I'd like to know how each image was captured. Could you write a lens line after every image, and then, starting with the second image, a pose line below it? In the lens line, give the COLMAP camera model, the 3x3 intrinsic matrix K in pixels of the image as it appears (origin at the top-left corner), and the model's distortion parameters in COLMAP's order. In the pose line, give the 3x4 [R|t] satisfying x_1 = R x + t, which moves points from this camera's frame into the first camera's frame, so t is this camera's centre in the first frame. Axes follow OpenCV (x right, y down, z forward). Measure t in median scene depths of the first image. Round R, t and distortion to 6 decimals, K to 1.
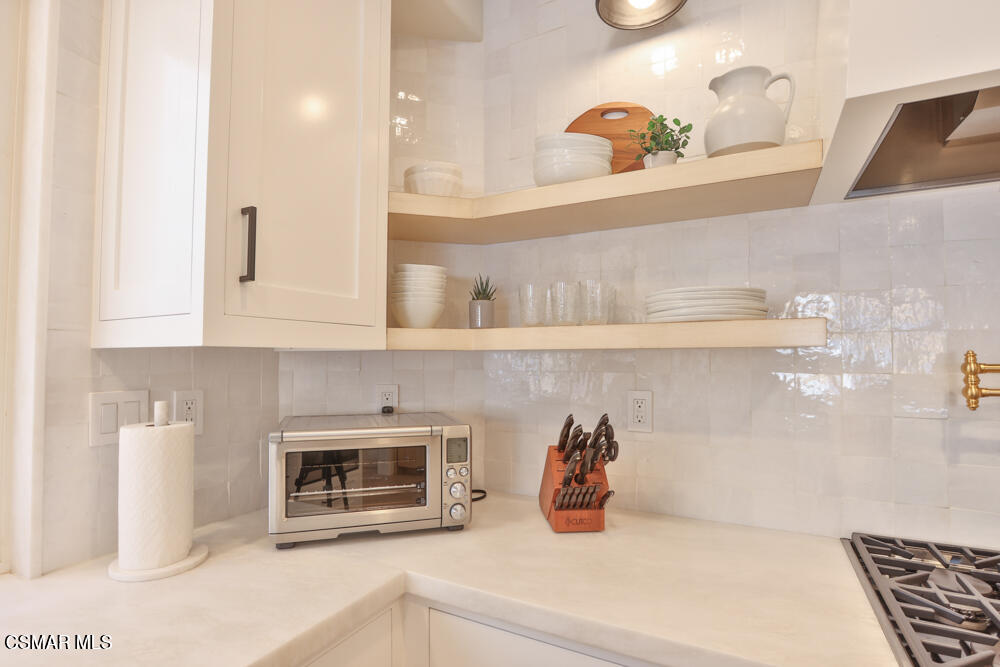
lens RADIAL K [[479.2, 0, 494.3], [0, 479.2, 339.2], [0, 0, 1]] dist [-0.035030, 0.006171]
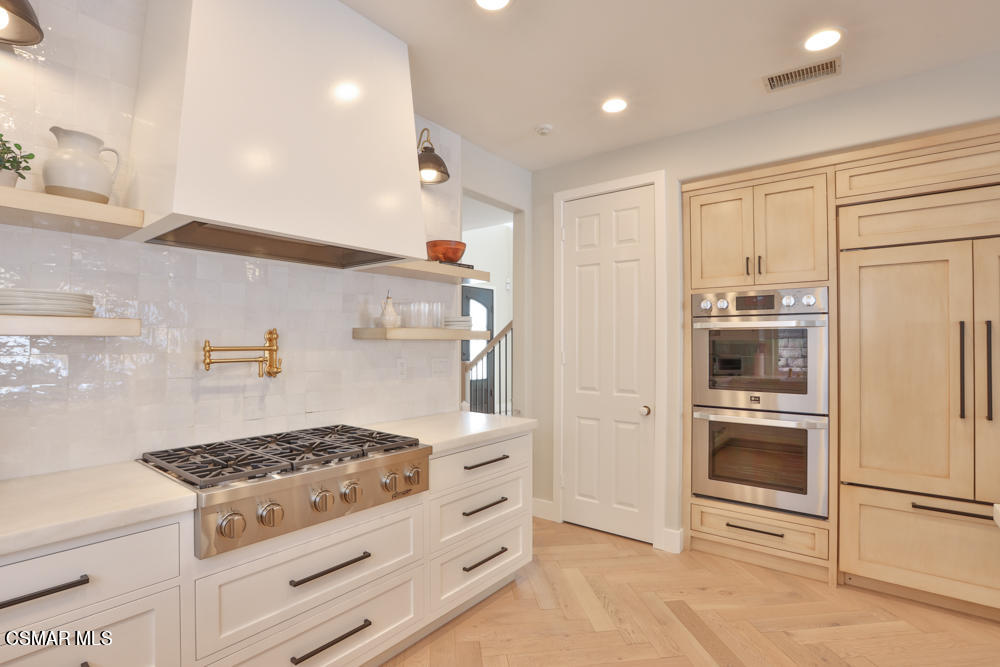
lens RADIAL K [[479.2, 0, 497.2], [0, 479.2, 339.6], [0, 0, 1]] dist [-0.035030, 0.006171]
pose [[0.171155, 0.011231, 0.985180, -0.617419], [-0.031365, 0.999490, -0.005945, -0.001746], [-0.984745, -0.029882, 0.171420, -0.454488]]
